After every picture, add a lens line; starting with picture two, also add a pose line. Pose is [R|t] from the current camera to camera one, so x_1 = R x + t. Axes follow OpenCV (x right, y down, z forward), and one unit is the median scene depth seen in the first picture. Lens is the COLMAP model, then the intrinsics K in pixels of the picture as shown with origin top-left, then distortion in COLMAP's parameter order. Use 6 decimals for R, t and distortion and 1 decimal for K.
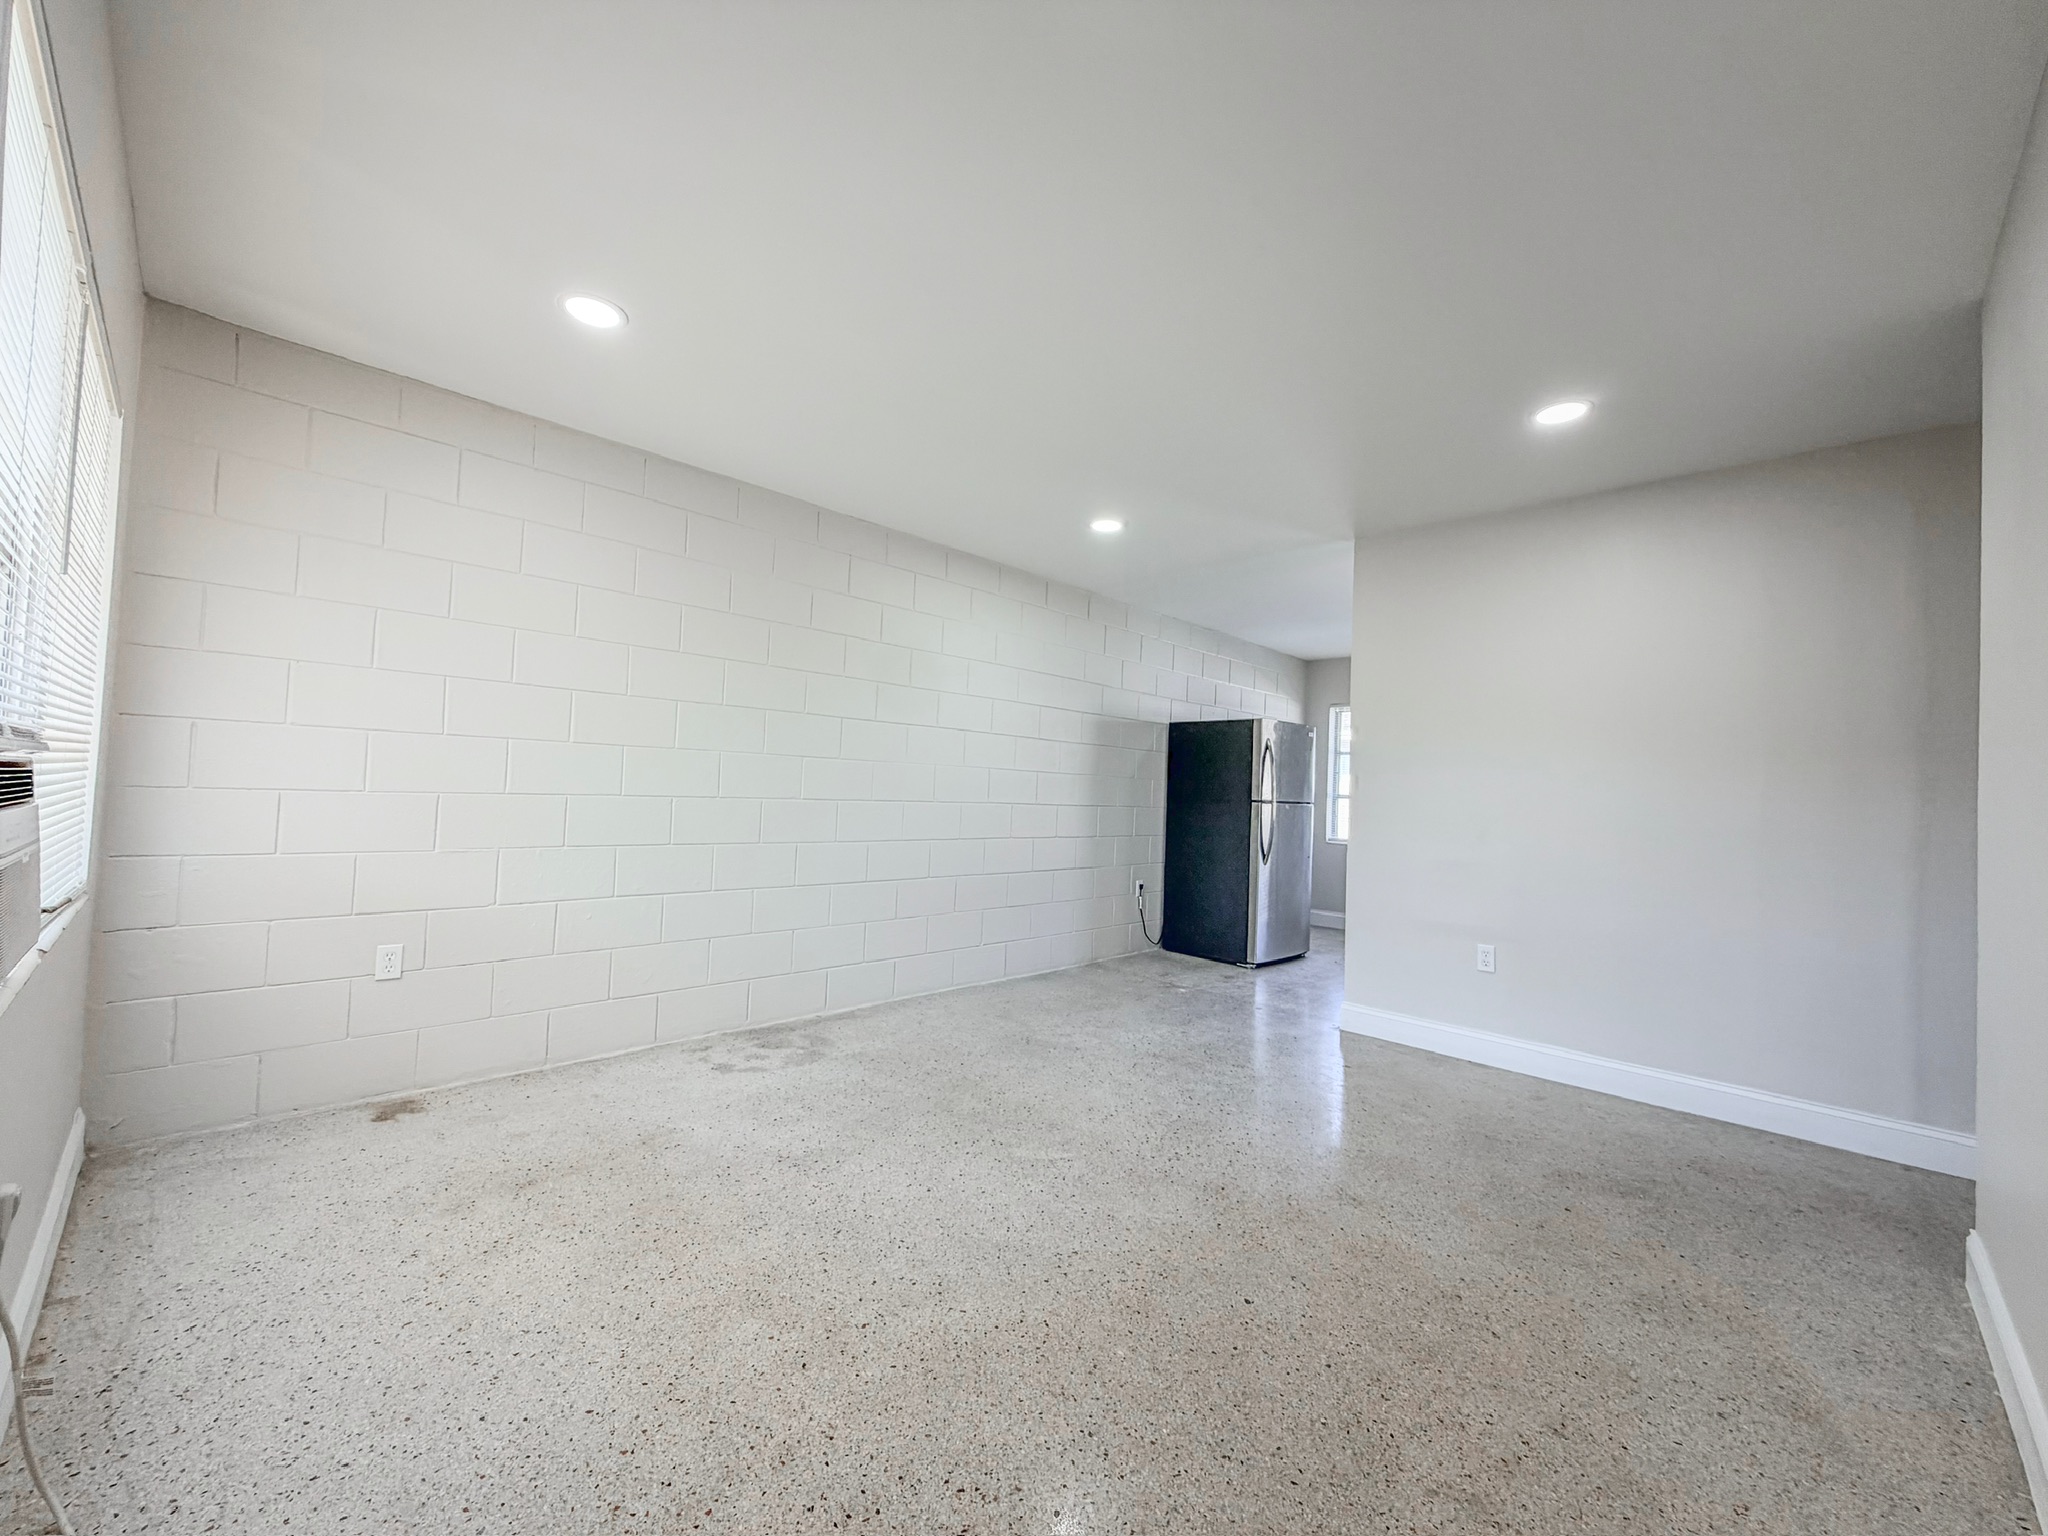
lens RADIAL K [[817.8, 0, 1019.8], [0, 817.8, 768.4], [0, 0, 1]] dist [0.000353, 0.000183]
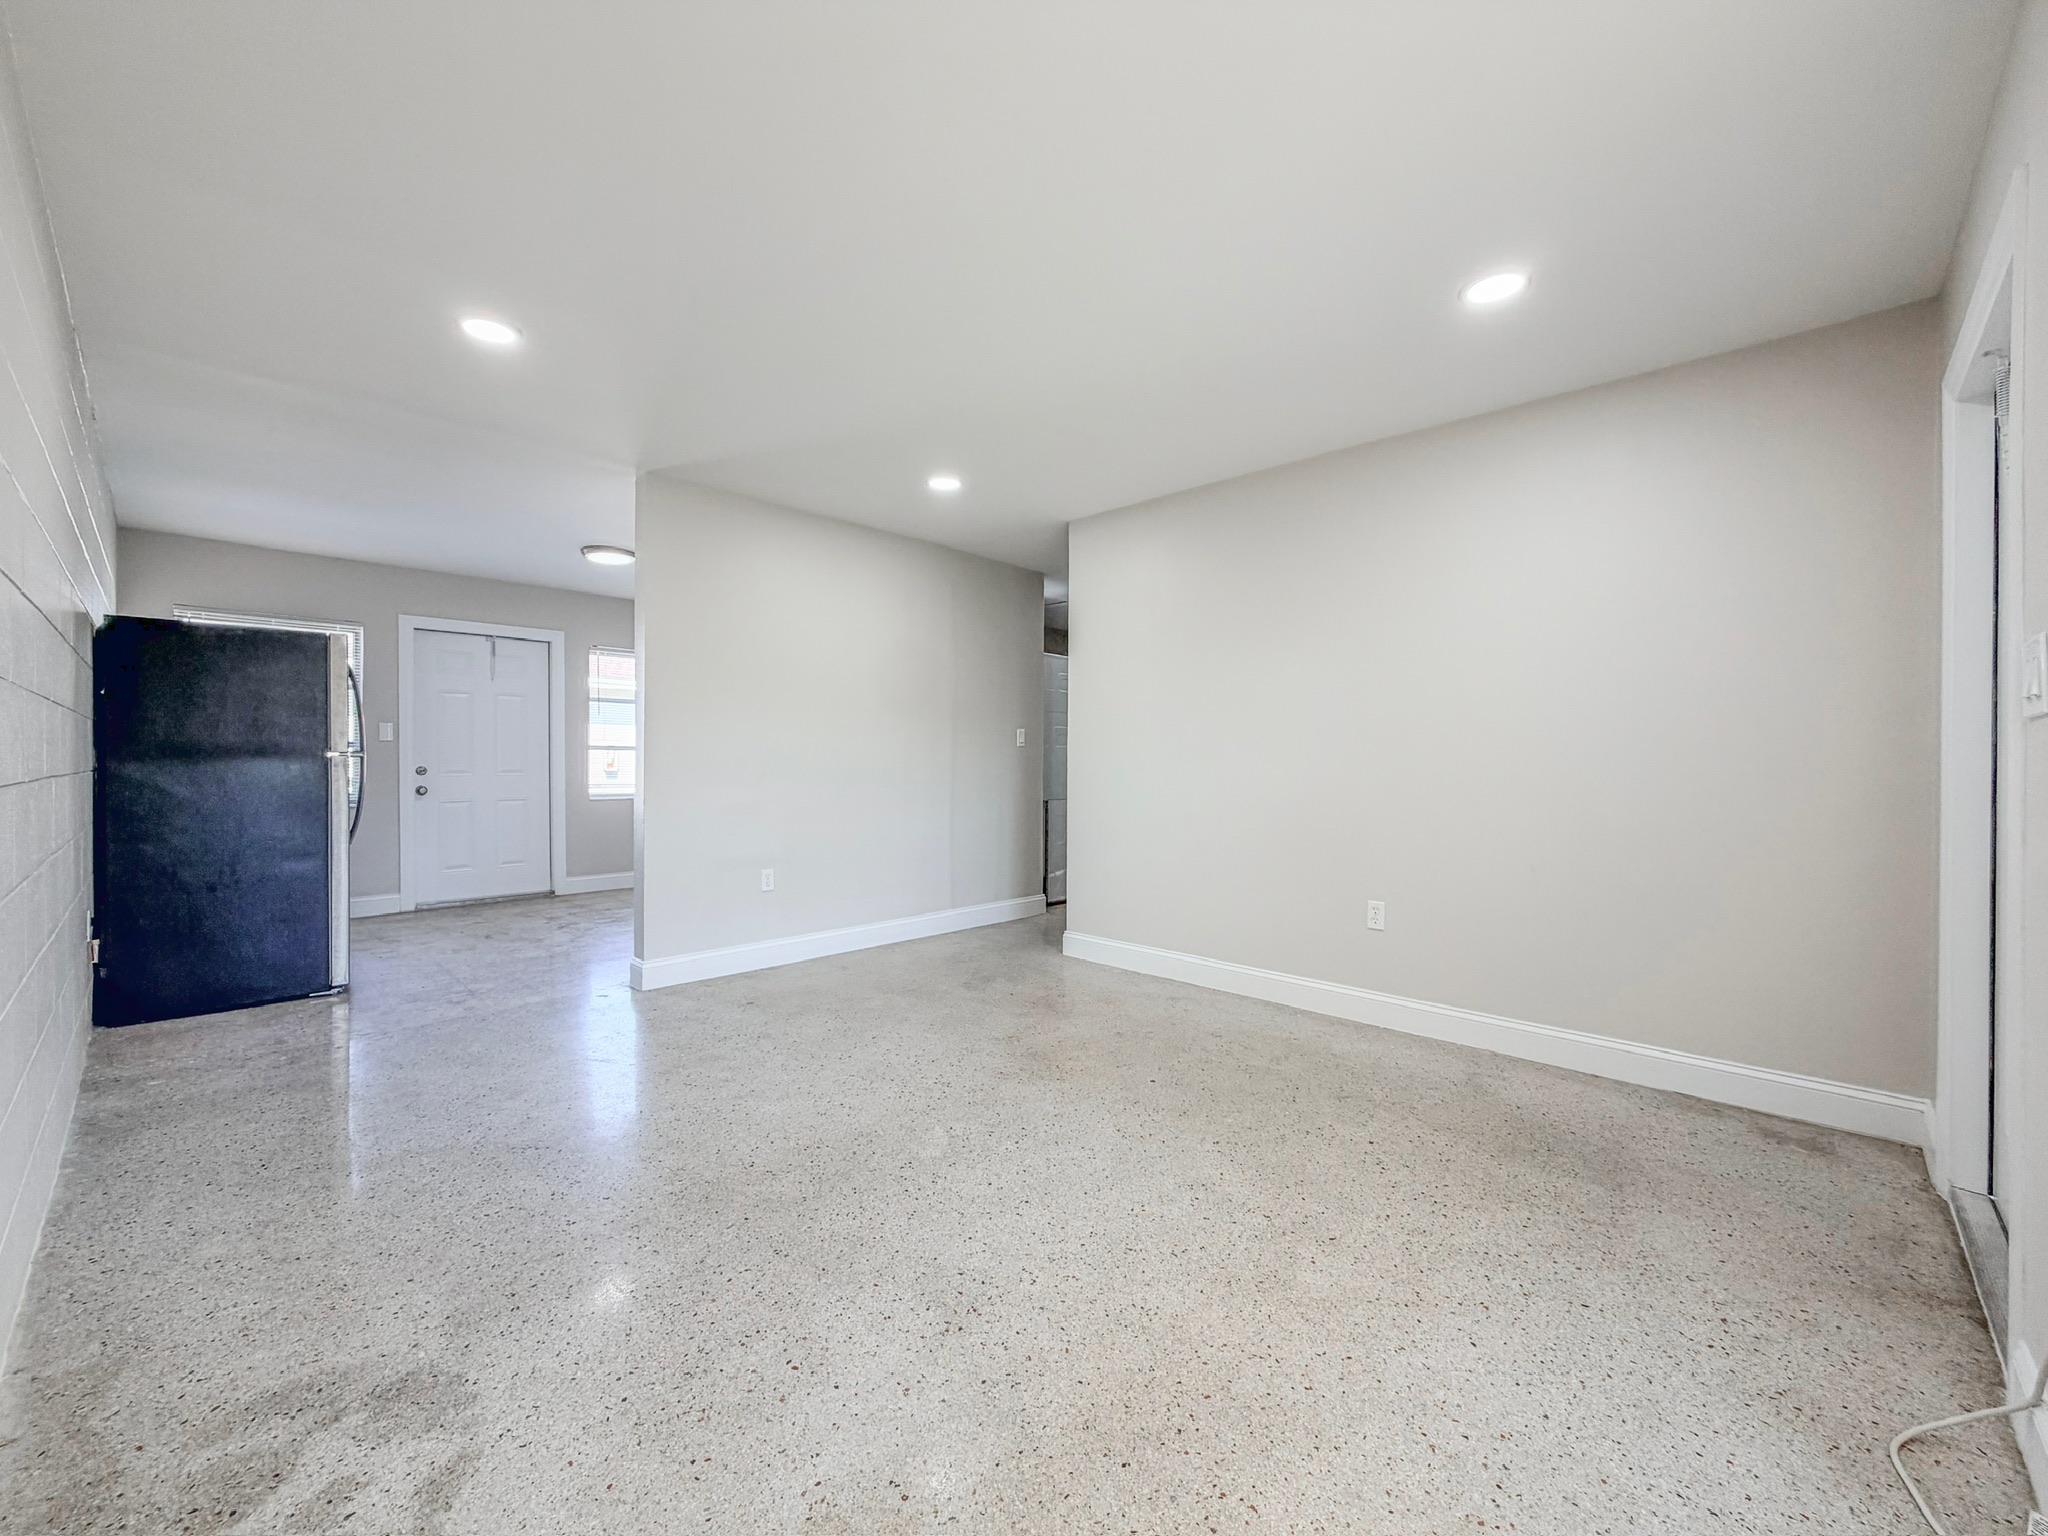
lens RADIAL K [[817.8, 0, 1021.1], [0, 817.8, 766.7], [0, 0, 1]] dist [0.000353, 0.000183]
pose [[-0.015327, -0.047425, 0.998757, -0.937625], [-0.035118, 0.998284, 0.046864, -0.003398], [-0.999266, -0.034356, -0.016967, 0.986534]]
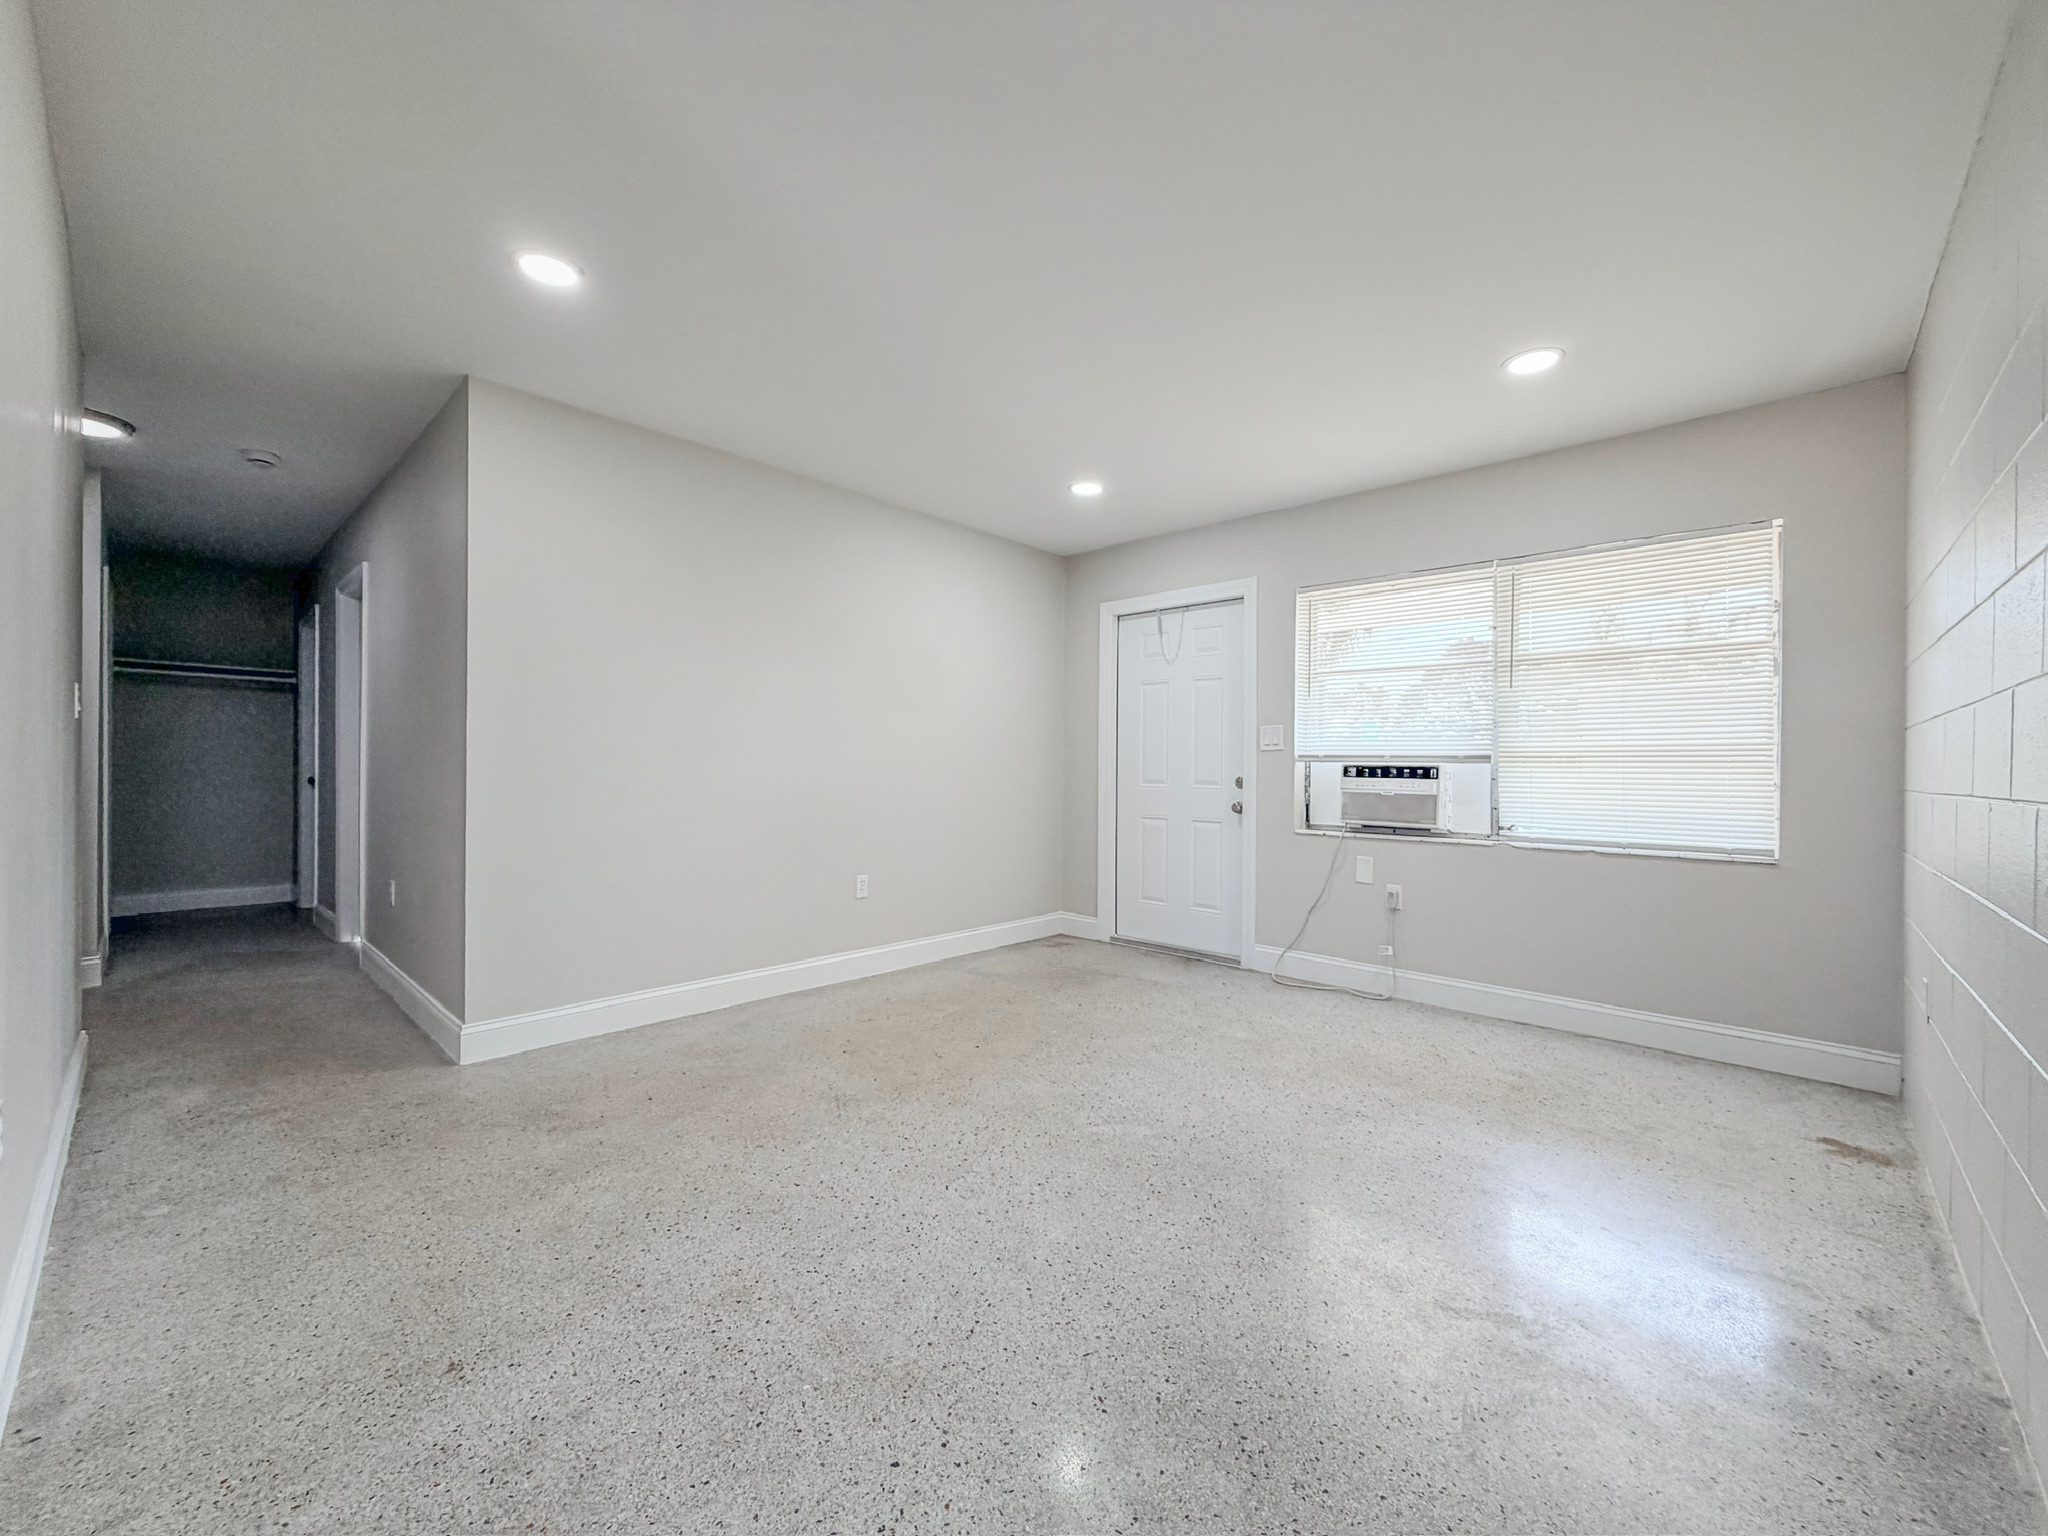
lens RADIAL K [[817.8, 0, 1024.7], [0, 817.8, 766.3], [0, 0, 1]] dist [0.000353, 0.000183]
pose [[-0.998266, -0.049838, -0.031317, 0.200565], [-0.048942, 0.998387, -0.028760, 0.081182], [0.032700, -0.027177, -0.999096, 2.085214]]
